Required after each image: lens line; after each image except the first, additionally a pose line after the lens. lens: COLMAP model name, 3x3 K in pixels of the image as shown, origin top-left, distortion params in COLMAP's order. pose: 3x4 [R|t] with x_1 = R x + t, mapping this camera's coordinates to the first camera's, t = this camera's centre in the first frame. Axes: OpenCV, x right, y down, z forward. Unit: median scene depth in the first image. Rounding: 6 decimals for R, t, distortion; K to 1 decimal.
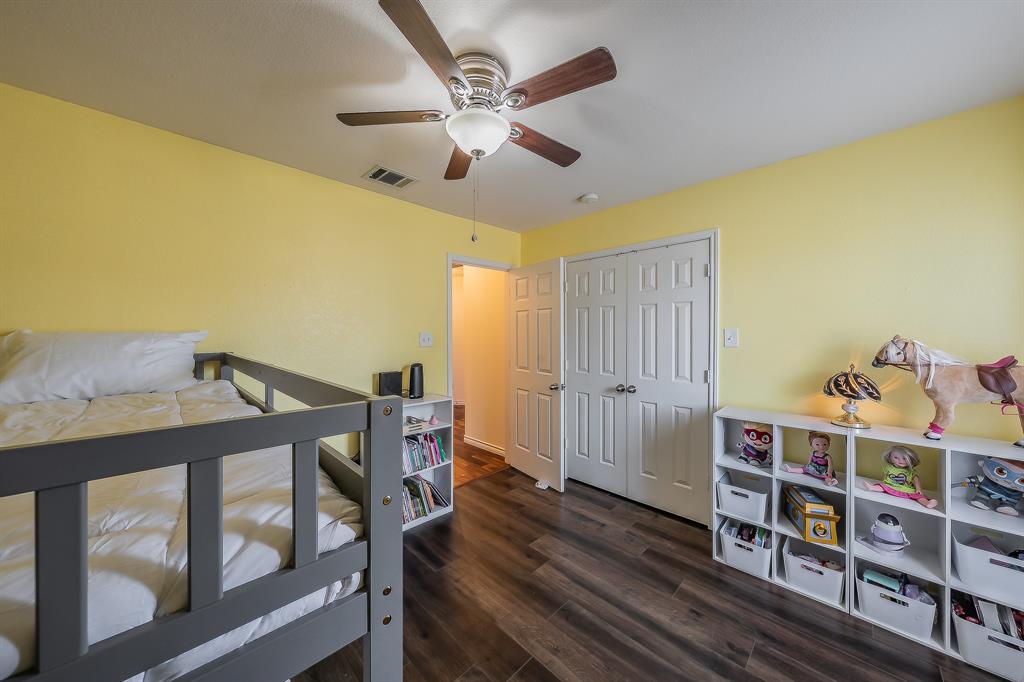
lens RADIAL K [[350.5, 0, 509.3], [0, 350.5, 337.6], [0, 0, 1]] dist [-0.001770, -0.000048]
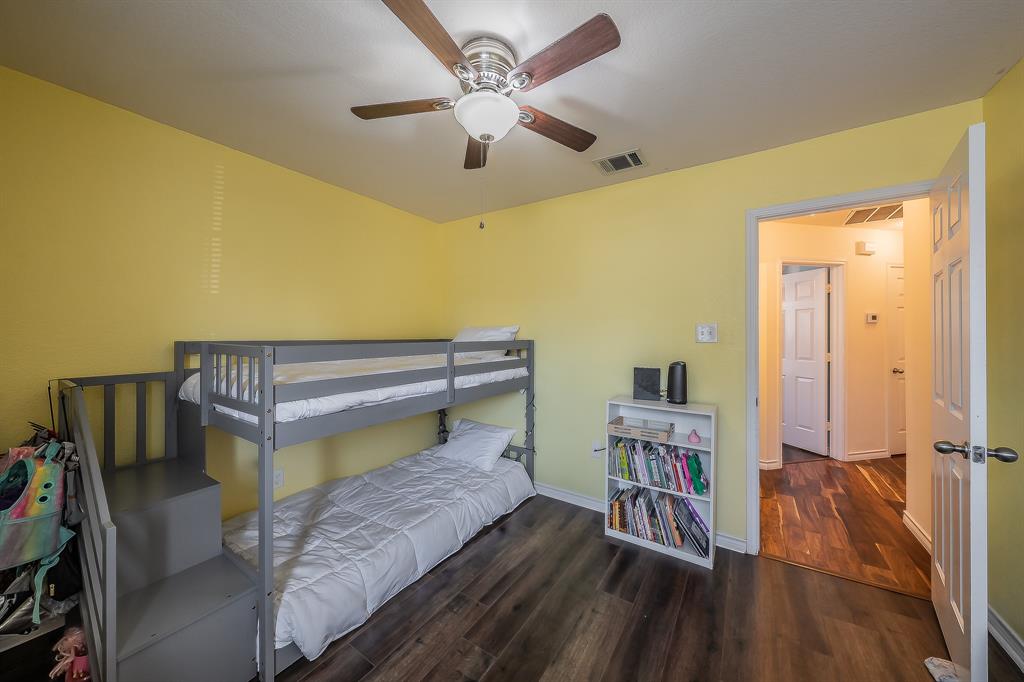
lens RADIAL K [[360.1, 0, 518.7], [0, 360.1, 335.3], [0, 0, 1]] dist [-0.001883, -0.000235]
pose [[0.207659, 0.003657, -0.978194, 0.515184], [-0.013293, 0.999911, 0.000916, 0.017925], [0.978111, 0.012813, 0.207689, 0.486177]]
